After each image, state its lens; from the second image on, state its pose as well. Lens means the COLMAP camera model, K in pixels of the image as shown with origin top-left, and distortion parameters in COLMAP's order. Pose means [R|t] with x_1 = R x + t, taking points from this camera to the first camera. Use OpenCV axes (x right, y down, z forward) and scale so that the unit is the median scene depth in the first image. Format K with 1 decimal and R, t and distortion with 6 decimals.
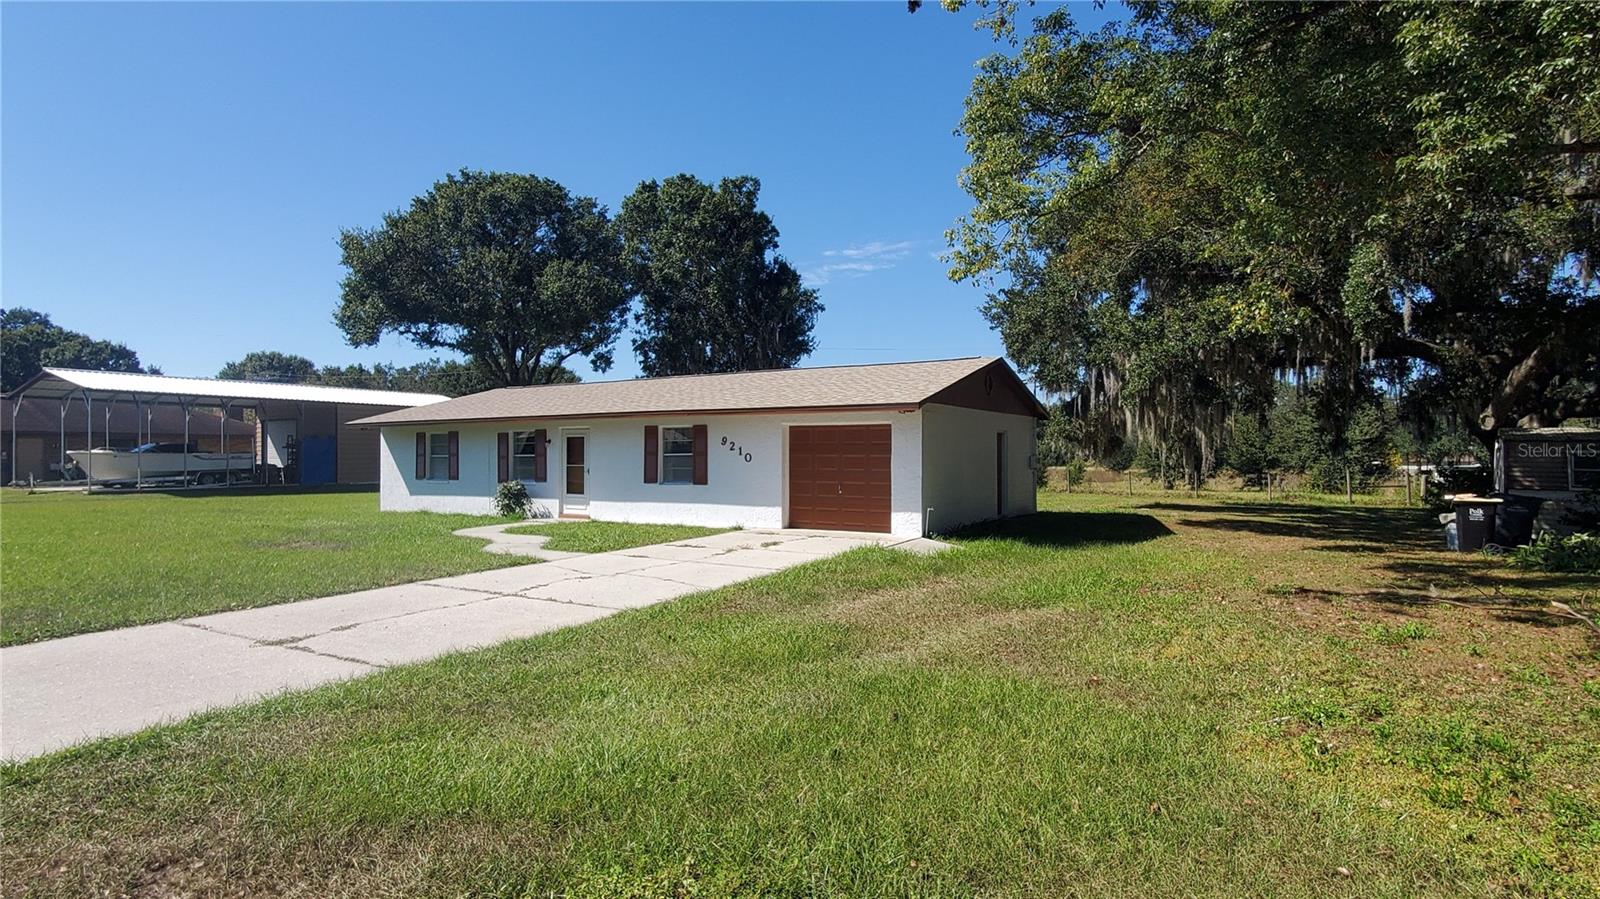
lens RADIAL K [[812.9, 0, 800.0], [0, 812.9, 449.5], [0, 0, 1]] dist [-0.001807, -0.000461]
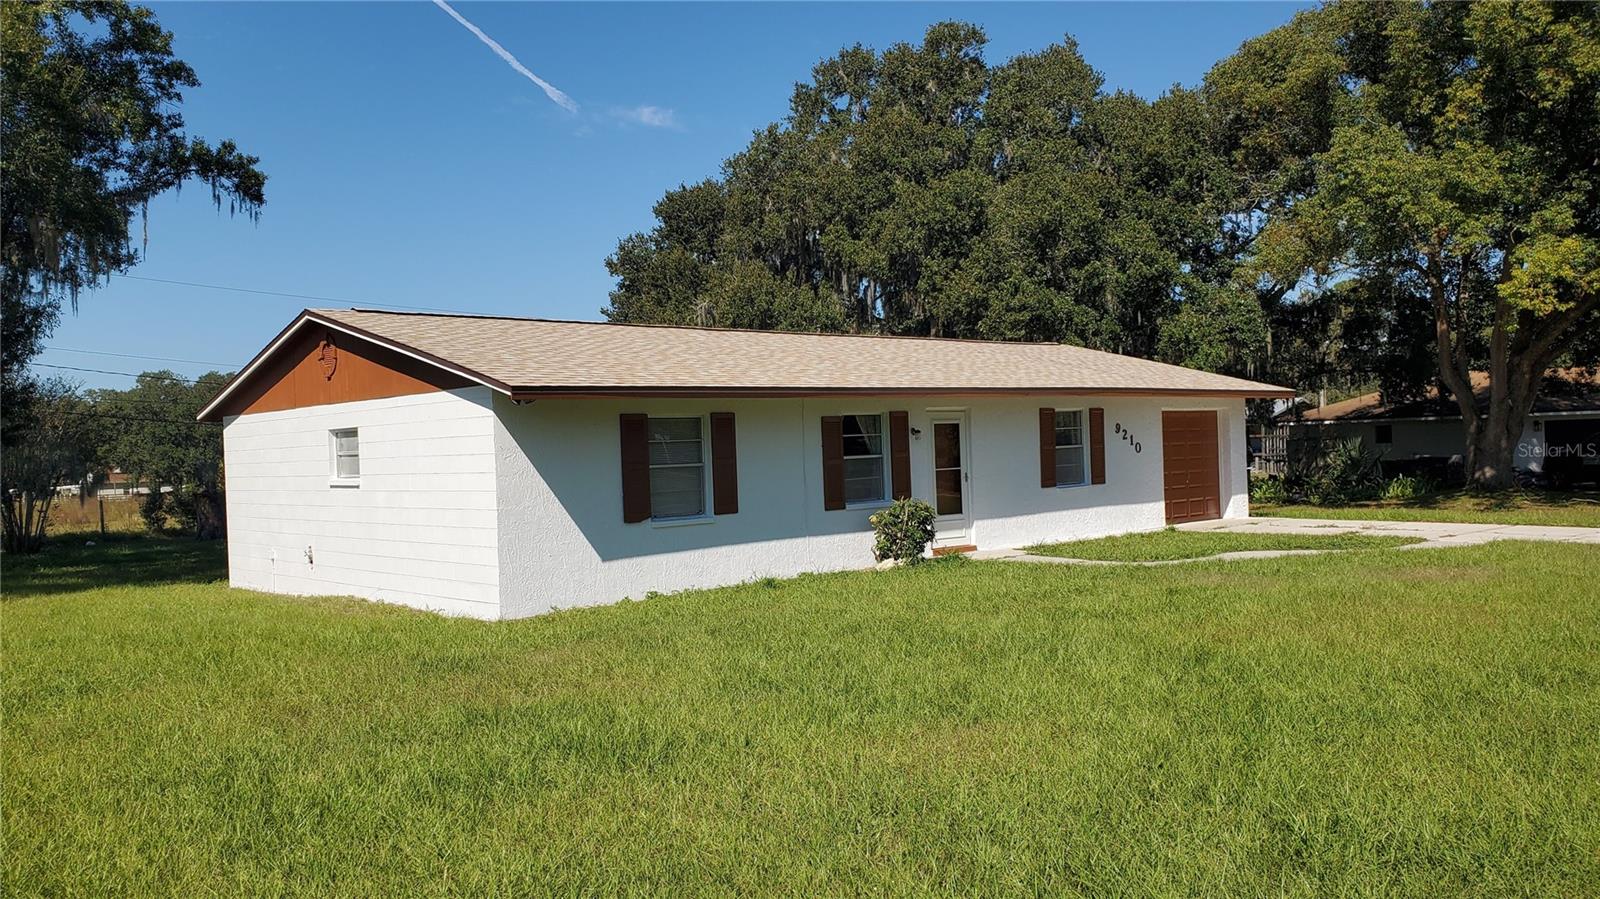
lens RADIAL K [[1259.2, 0, 800.0], [0, 1259.2, 449.5], [0, 0, 1]] dist [0.011082, 0.002050]
pose [[0.300655, -0.007479, 0.953704, -1.238778], [0.033731, 0.999427, -0.002797, 0.003192], [-0.953136, 0.033010, 0.300735, 0.811279]]
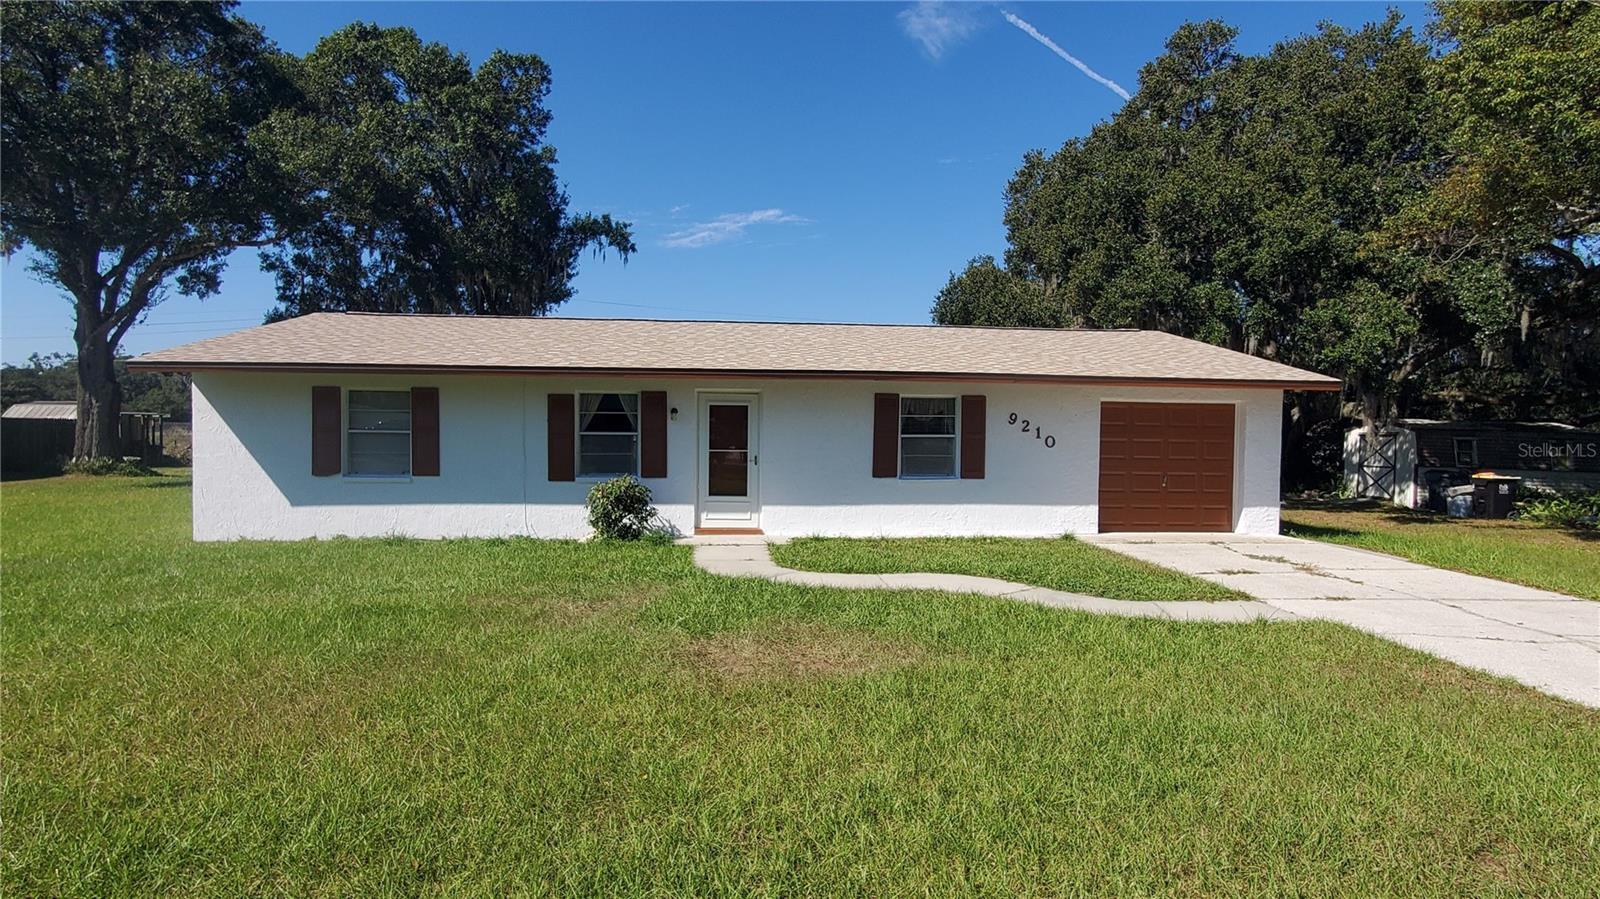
lens RADIAL K [[812.9, 0, 800.0], [0, 812.9, 449.5], [0, 0, 1]] dist [-0.001807, -0.000461]
pose [[0.810796, -0.004170, 0.585314, -0.598737], [-0.017332, 0.999365, 0.031129, -0.001920], [-0.585072, -0.035384, 0.810209, 0.451988]]
